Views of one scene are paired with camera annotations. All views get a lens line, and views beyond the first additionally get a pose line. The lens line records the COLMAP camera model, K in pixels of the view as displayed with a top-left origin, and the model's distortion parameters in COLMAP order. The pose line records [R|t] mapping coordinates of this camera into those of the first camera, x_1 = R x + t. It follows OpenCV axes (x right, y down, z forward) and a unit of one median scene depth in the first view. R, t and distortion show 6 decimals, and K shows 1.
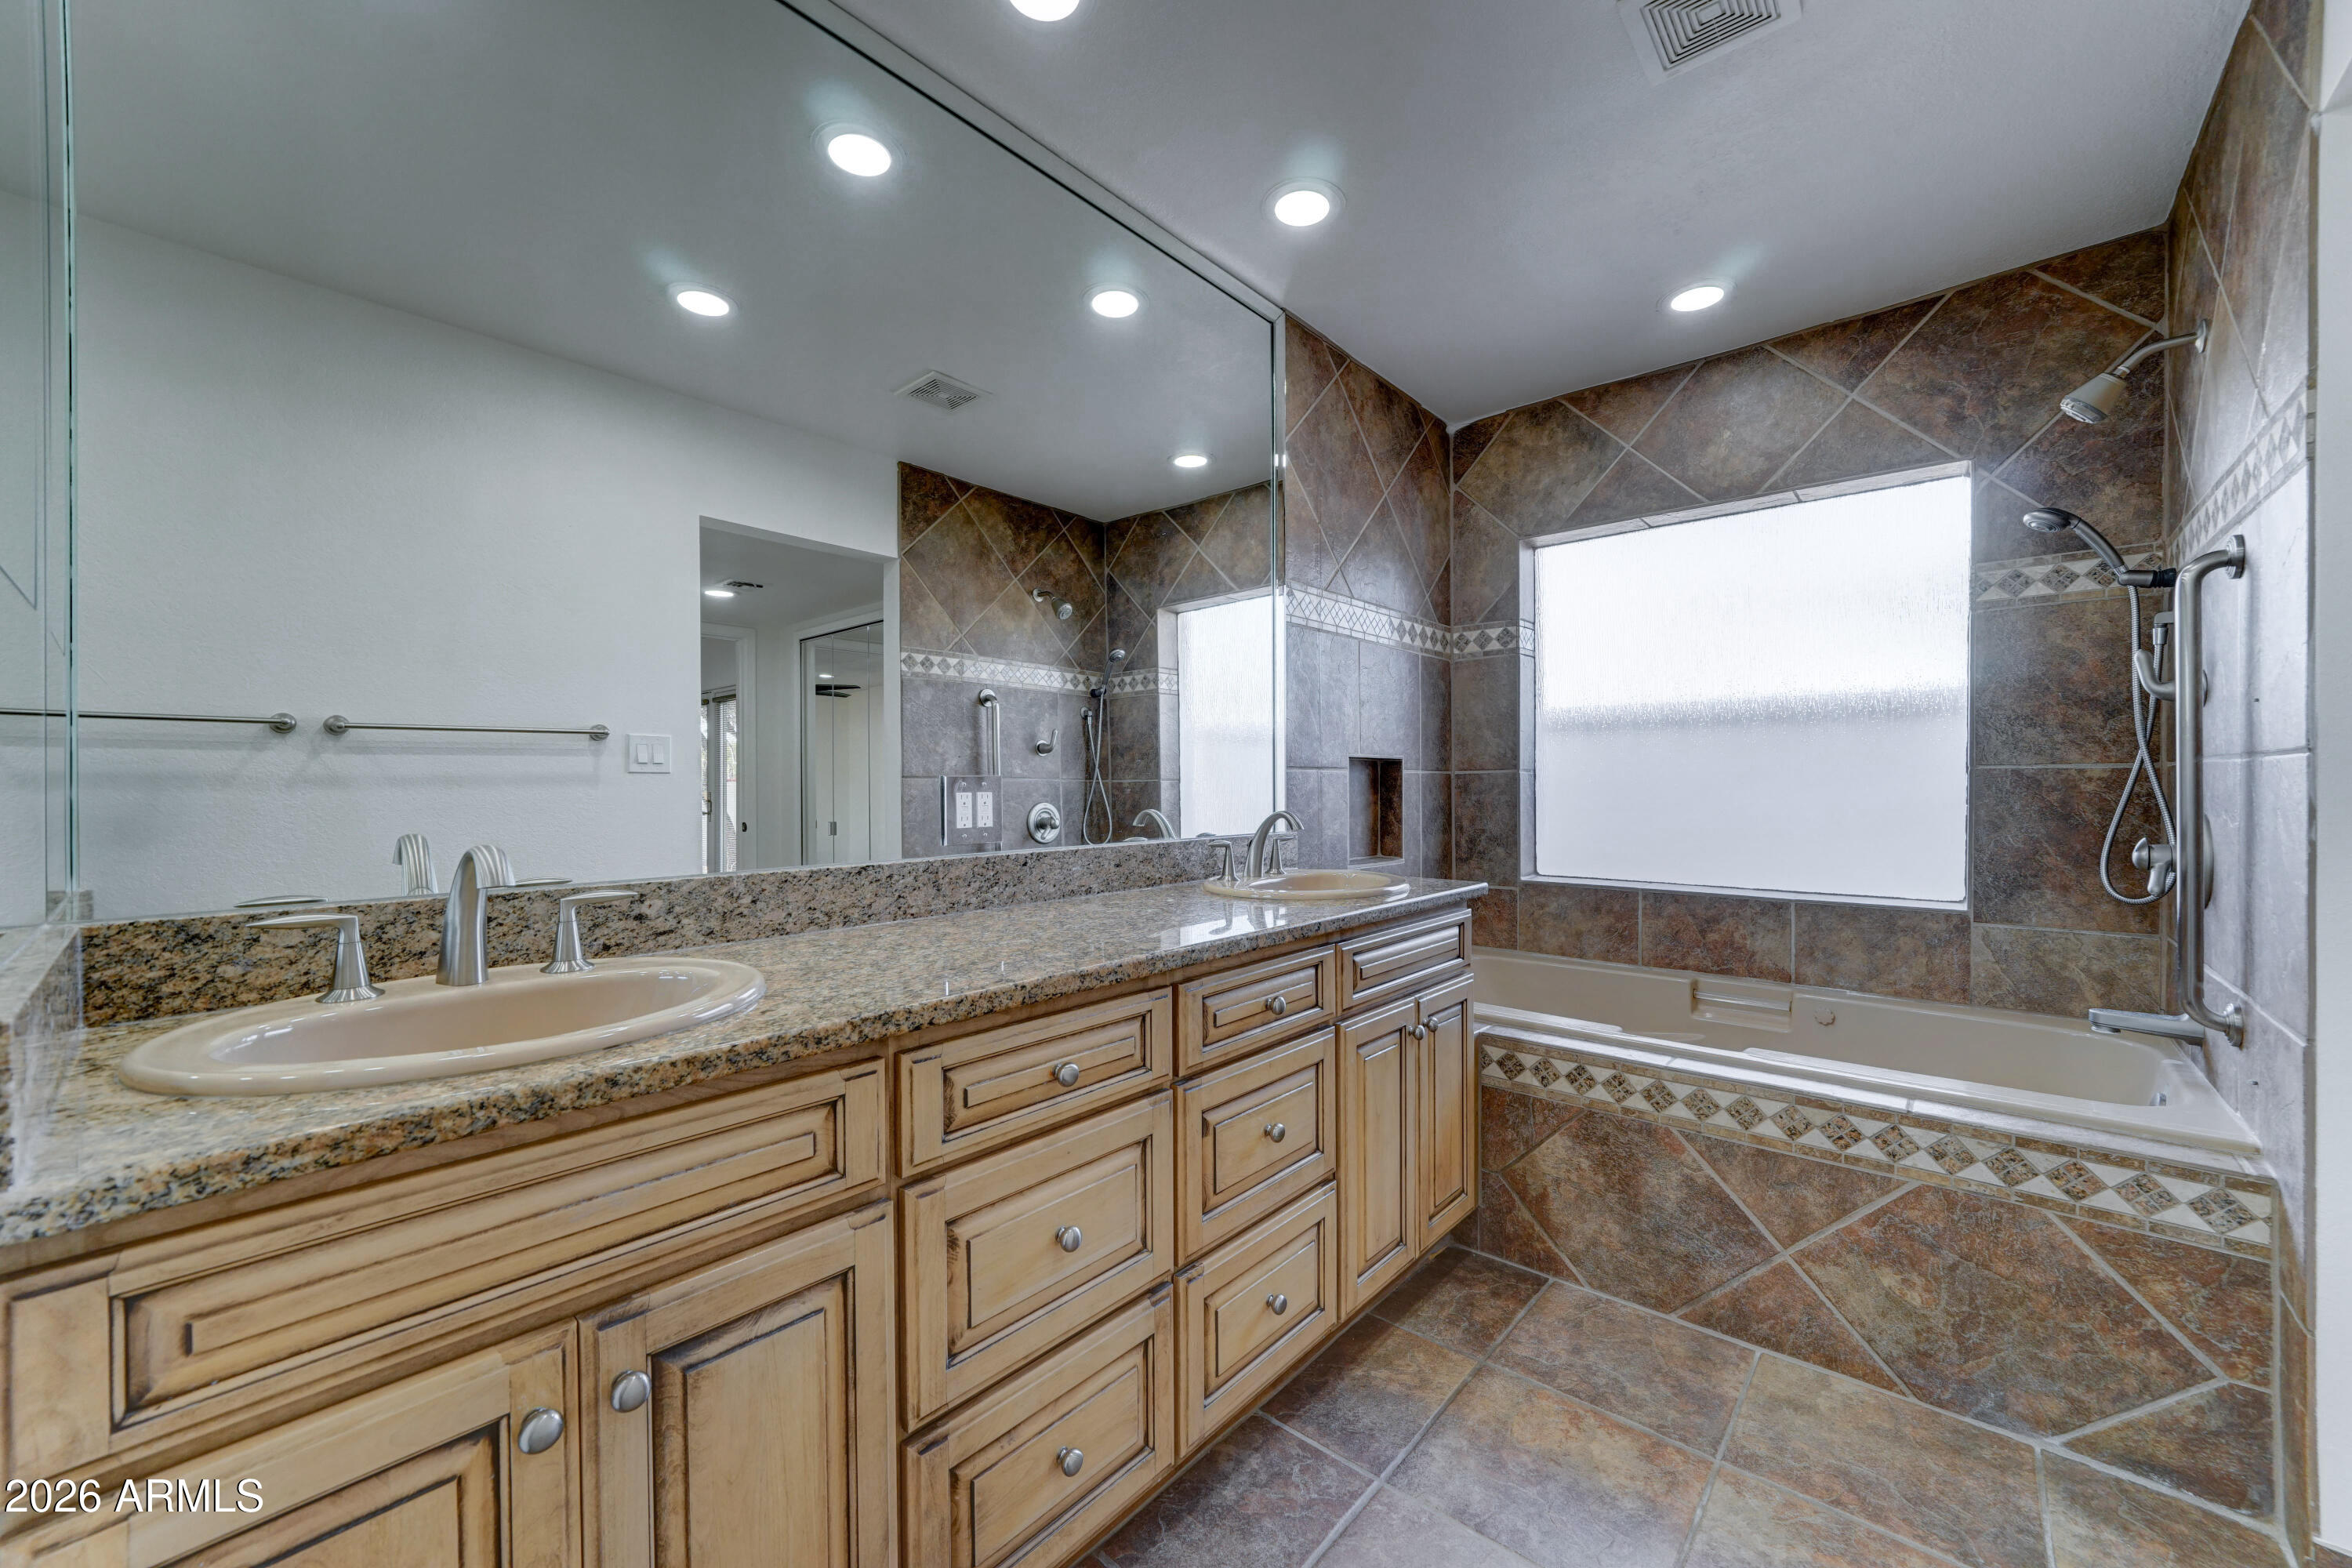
lens RADIAL K [[899.9, 0, 1176.0], [0, 899.9, 784.0], [0, 0, 1]] dist [-0.001610, -0.000131]
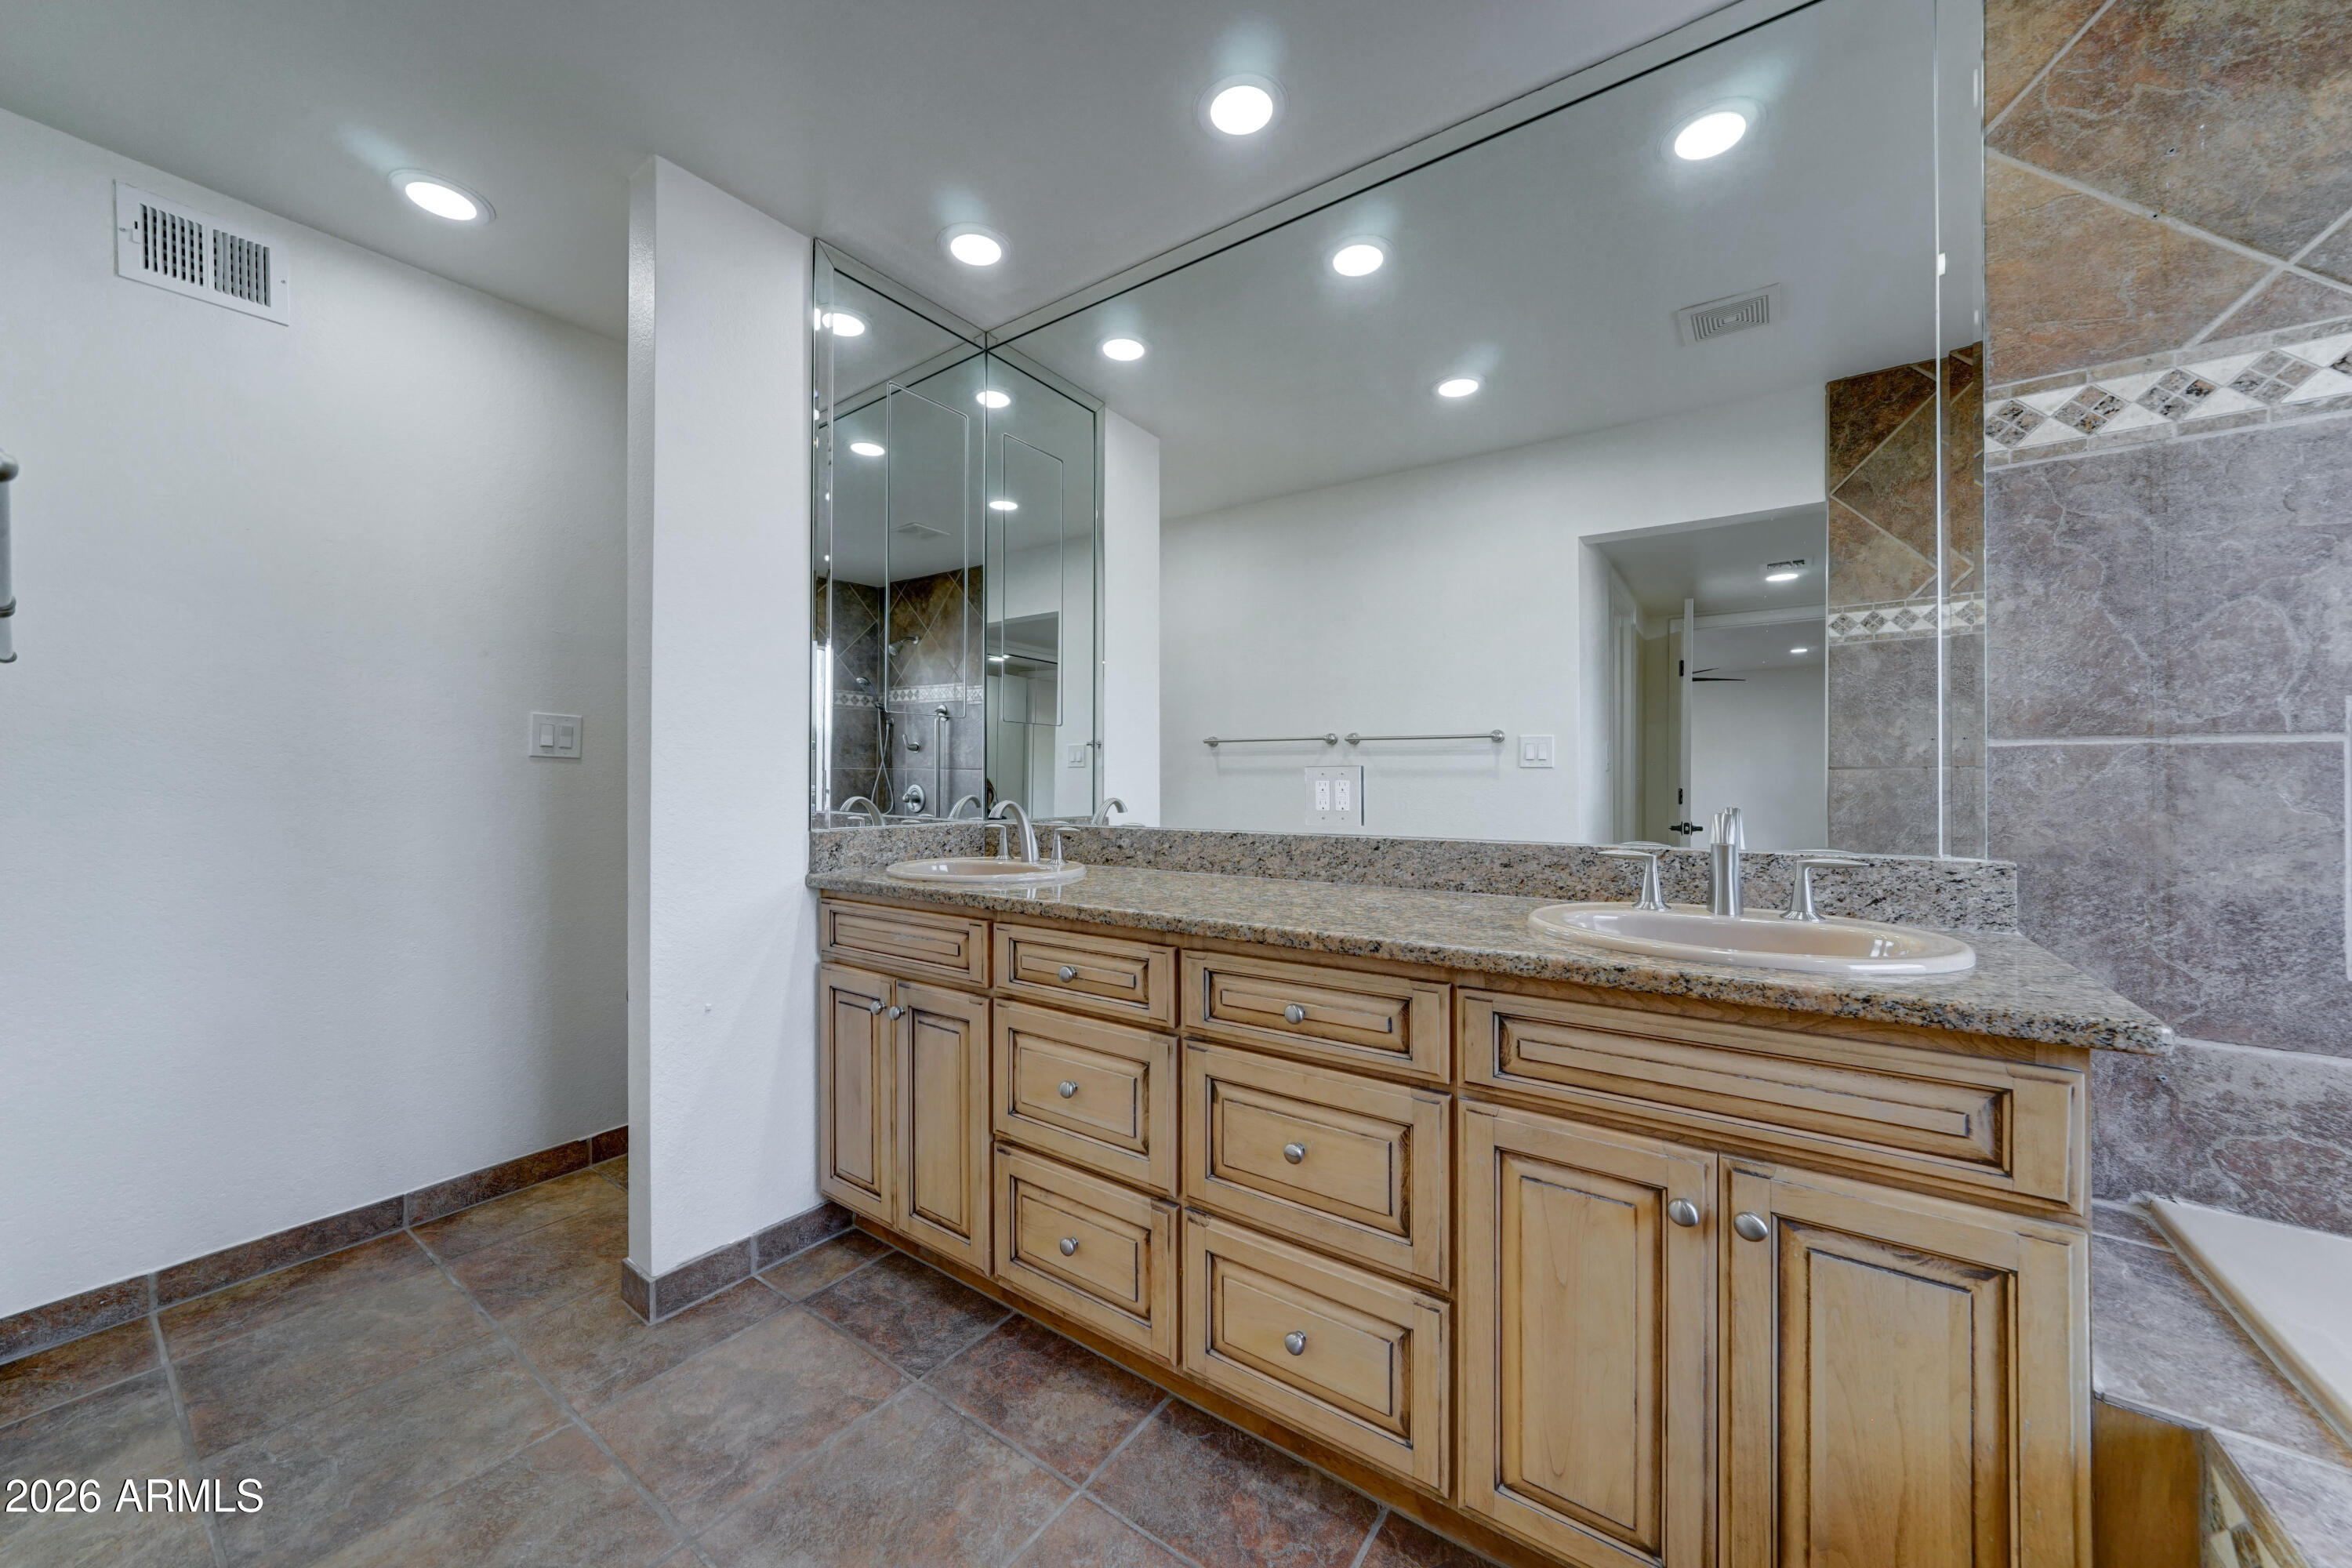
lens RADIAL K [[833.0, 0, 1176.0], [0, 833.0, 784.0], [0, 0, 1]] dist [0.001716, 0.000045]
pose [[0.112543, 0.005790, -0.993630, 0.939351], [-0.000909, 0.999983, 0.005724, 0.009550], [0.993646, 0.000259, 0.112546, 0.791408]]
